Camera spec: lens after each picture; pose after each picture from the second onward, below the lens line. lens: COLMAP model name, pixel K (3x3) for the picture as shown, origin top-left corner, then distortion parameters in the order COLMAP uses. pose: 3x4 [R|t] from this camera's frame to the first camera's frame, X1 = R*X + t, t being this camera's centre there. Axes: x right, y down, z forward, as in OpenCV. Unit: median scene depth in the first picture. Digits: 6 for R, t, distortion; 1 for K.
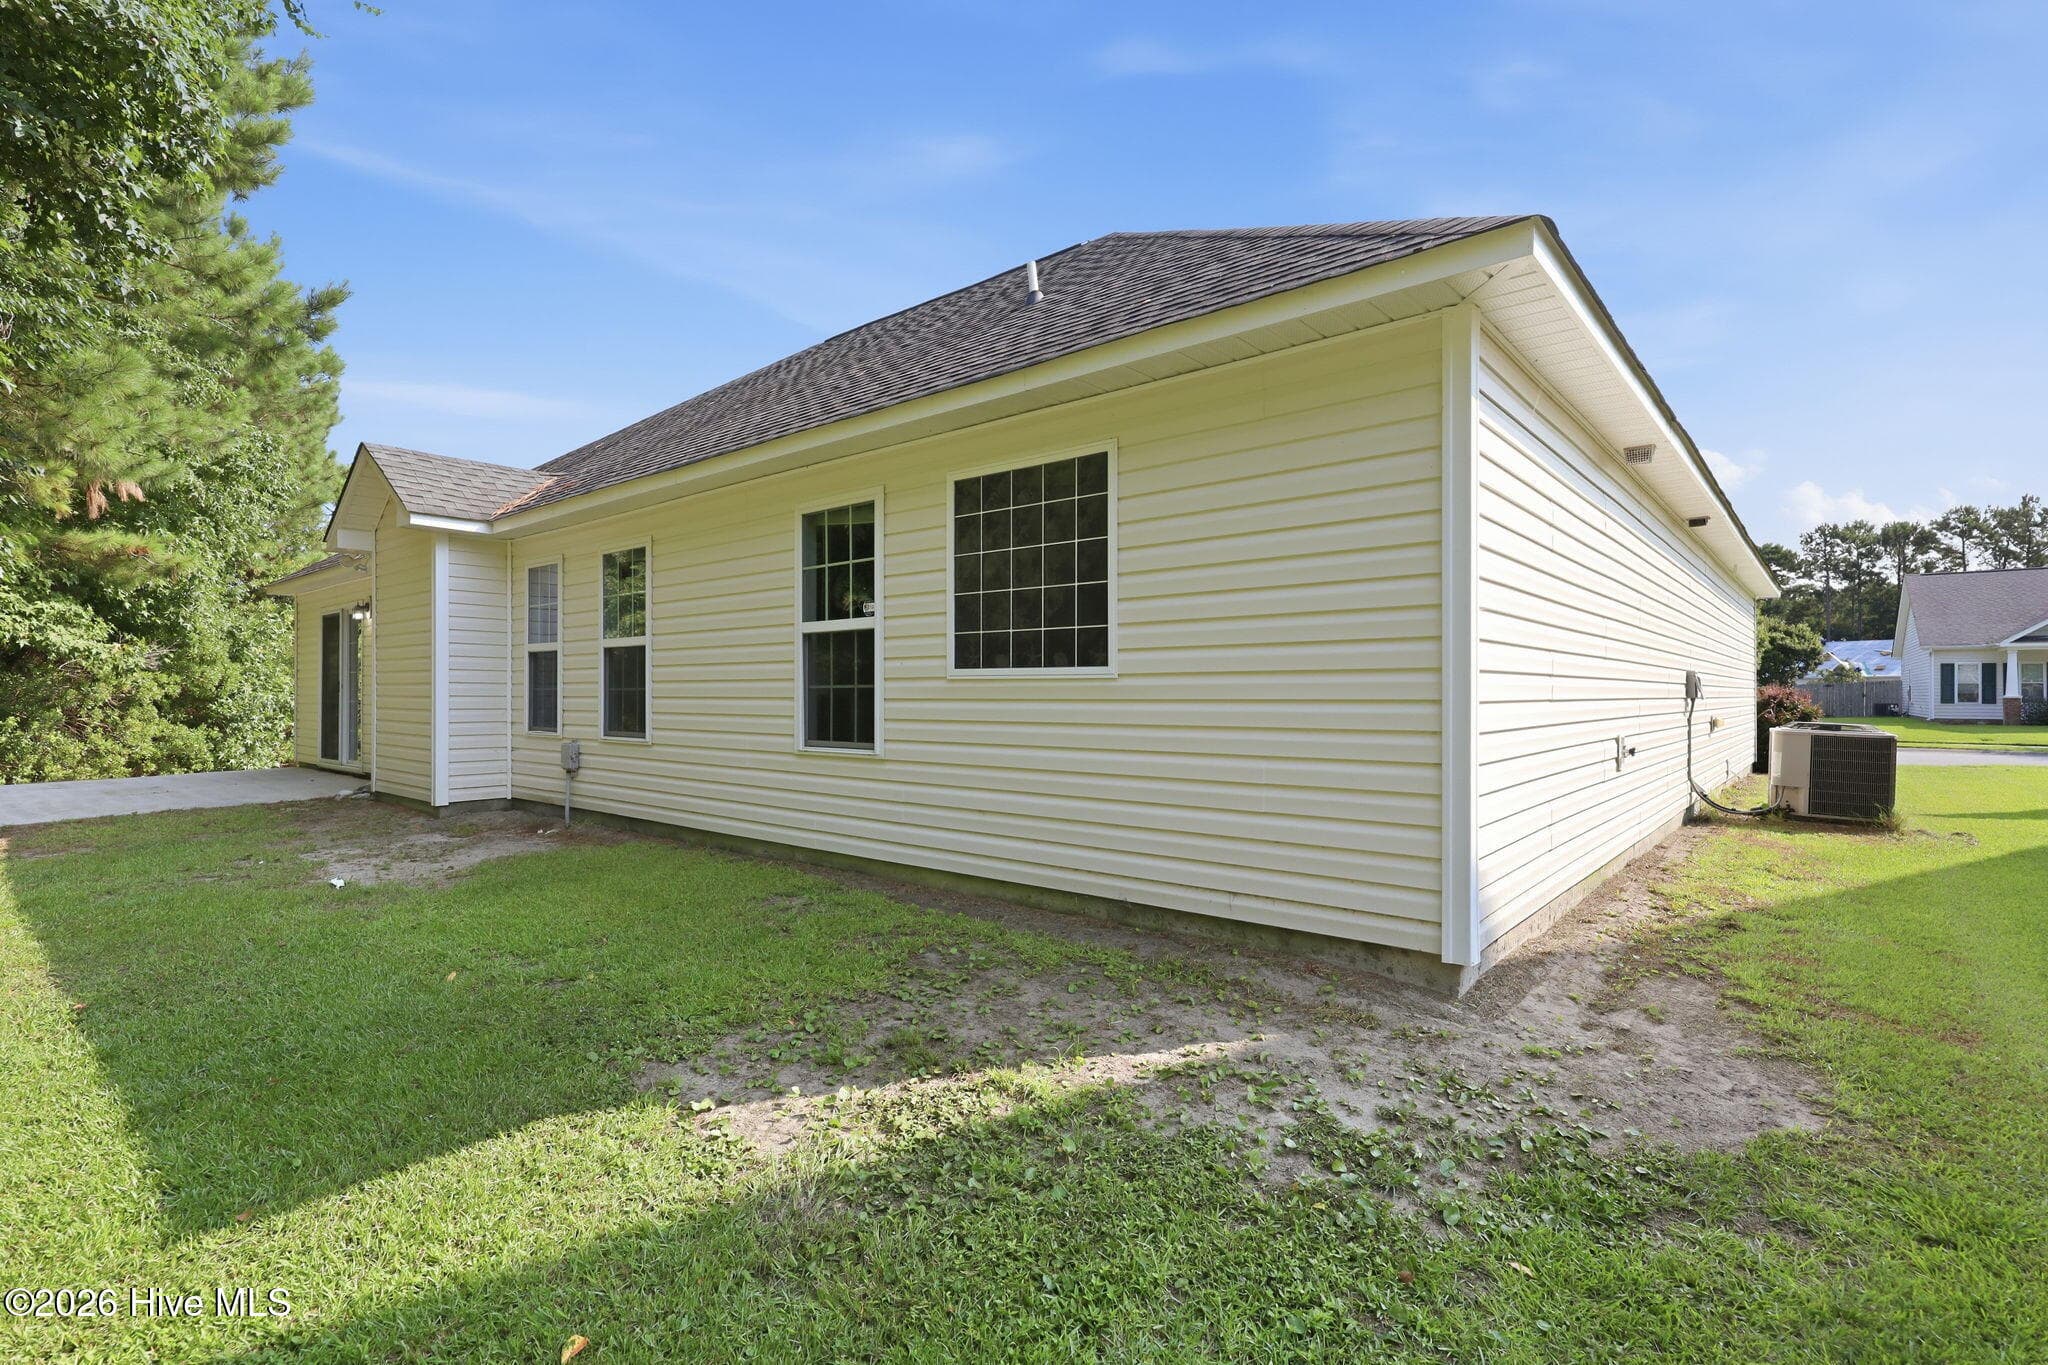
lens RADIAL K [[968.3, 0, 1024.0], [0, 968.3, 682.5], [0, 0, 1]] dist [-0.001634, -0.000508]
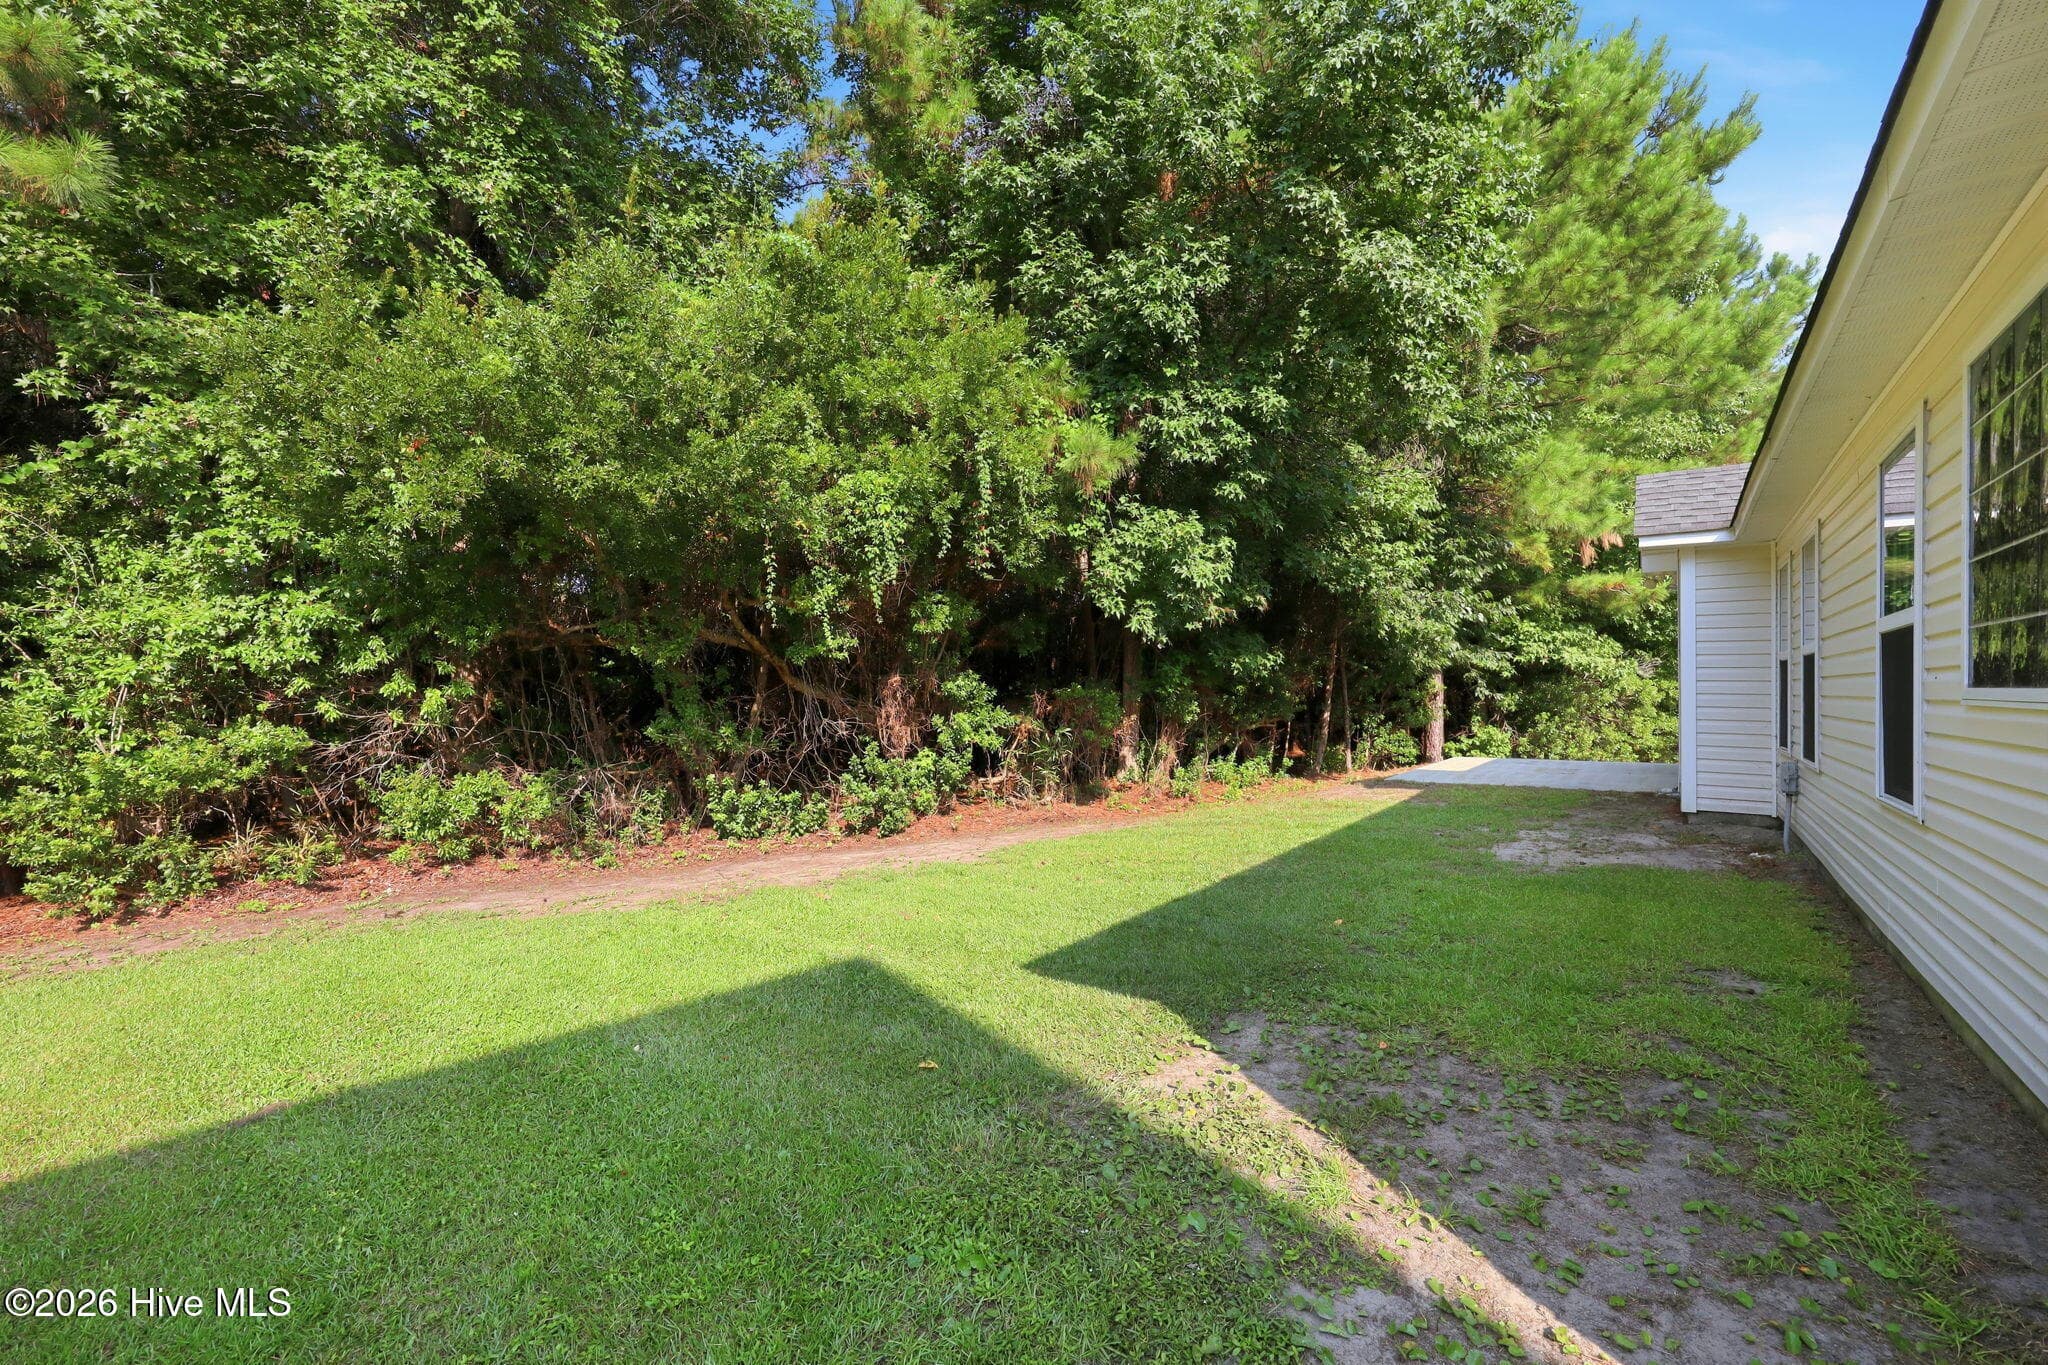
lens RADIAL K [[844.9, 0, 1024.0], [0, 844.9, 682.5], [0, 0, 1]] dist [-0.002245, -0.000187]
pose [[0.044300, -0.004615, -0.999008, 0.179505], [0.004401, 0.999981, -0.004424, -0.007124], [0.999009, -0.004201, 0.044320, 0.169317]]
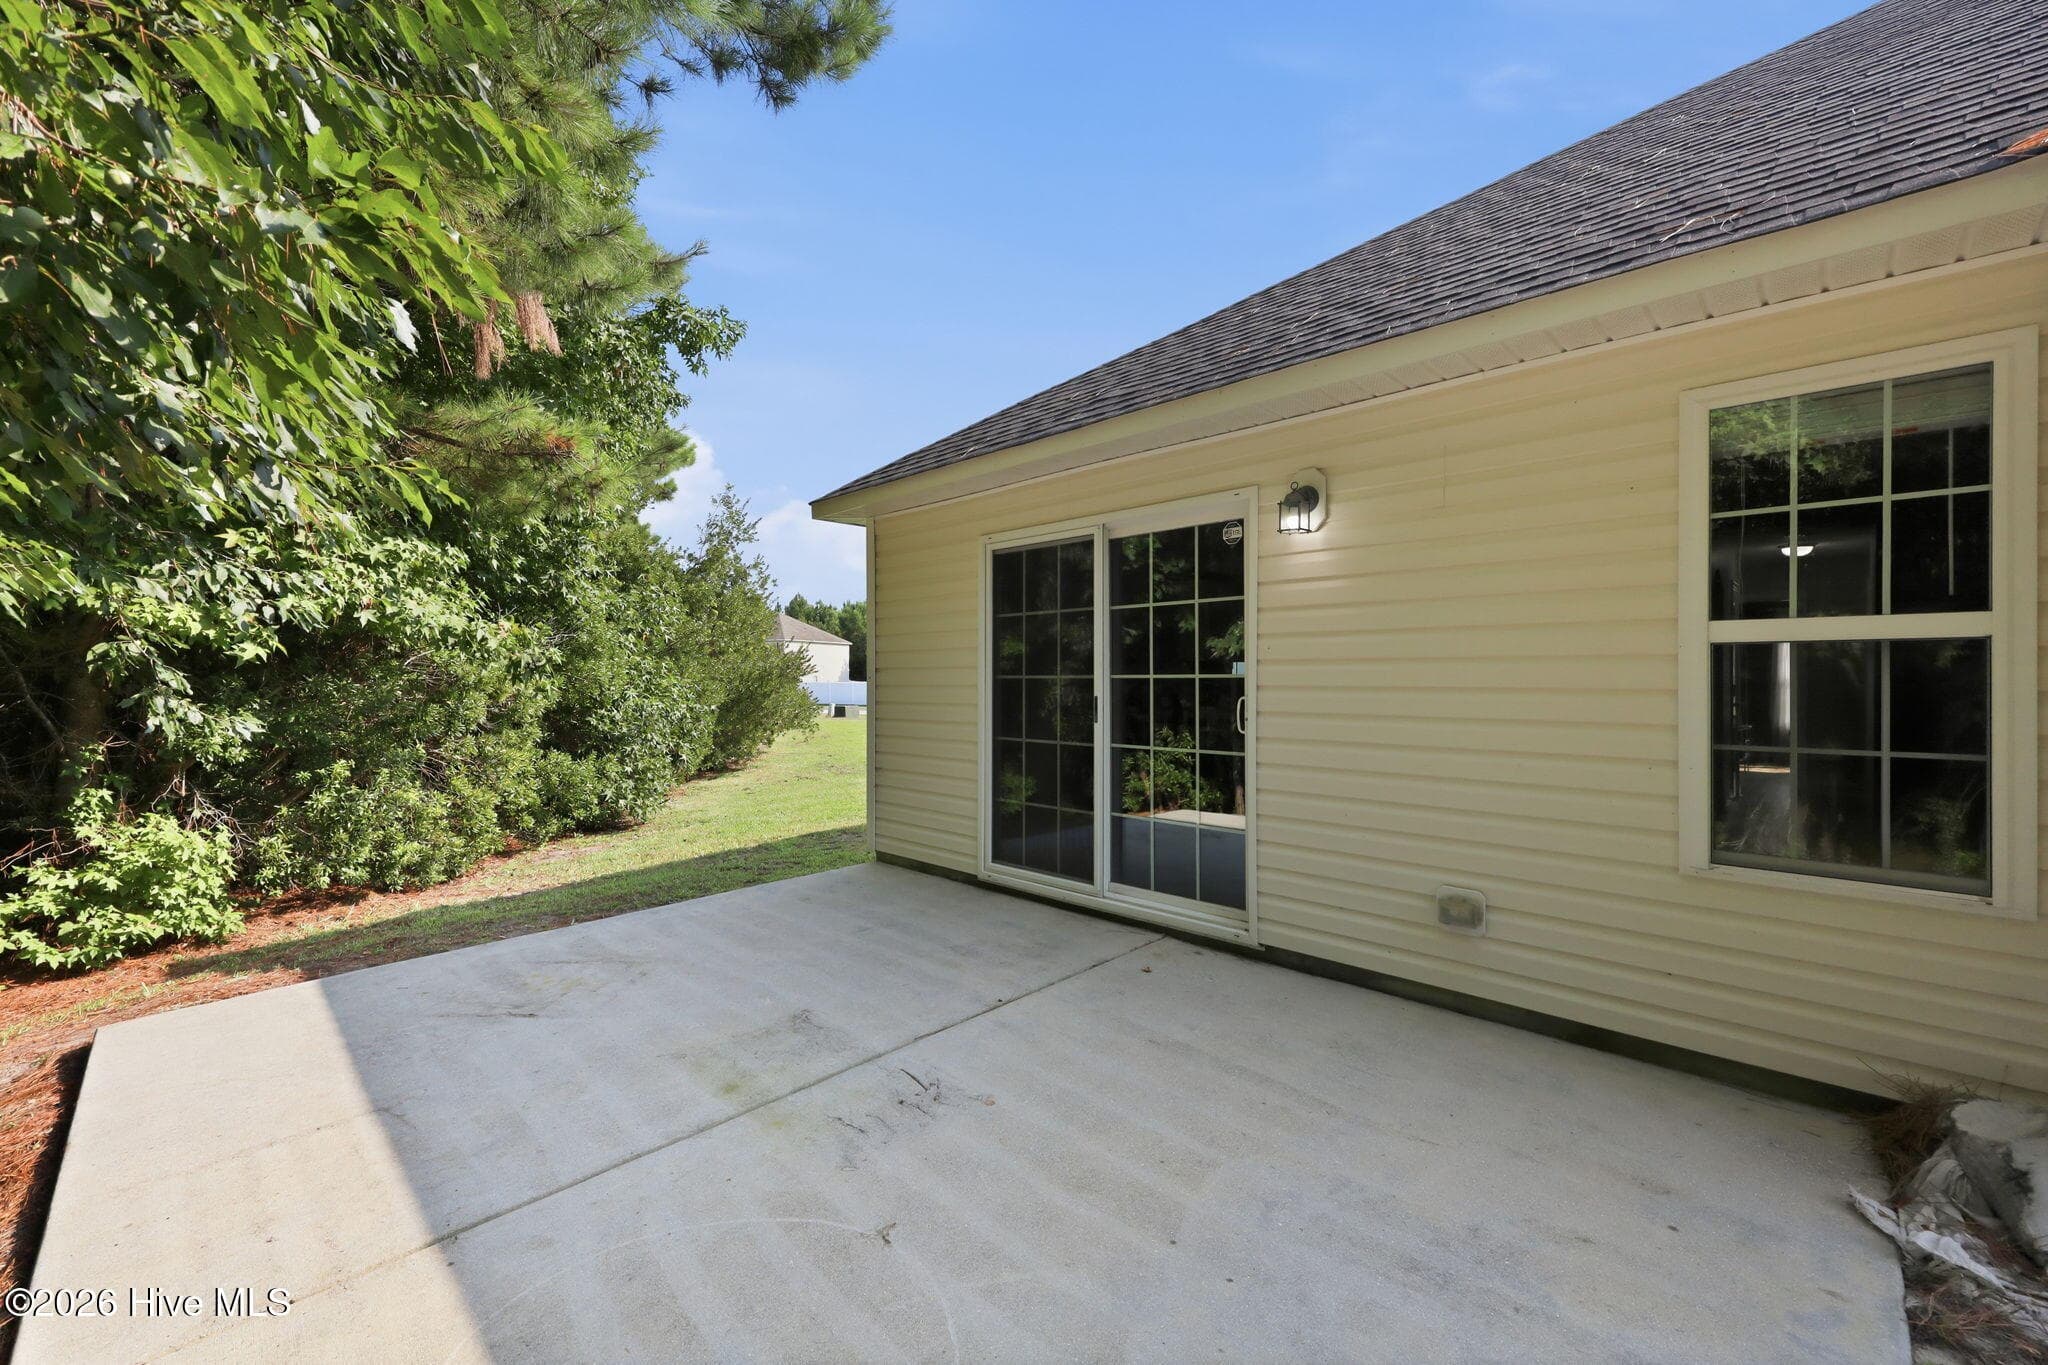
lens RADIAL K [[844.9, 0, 1024.0], [0, 844.9, 682.5], [0, 0, 1]] dist [-0.002245, -0.000187]
pose [[0.996223, 0.001316, -0.086819, -0.645589], [-0.000438, 0.999949, 0.010128, -0.011451], [0.086828, -0.010051, 0.996173, 0.581909]]
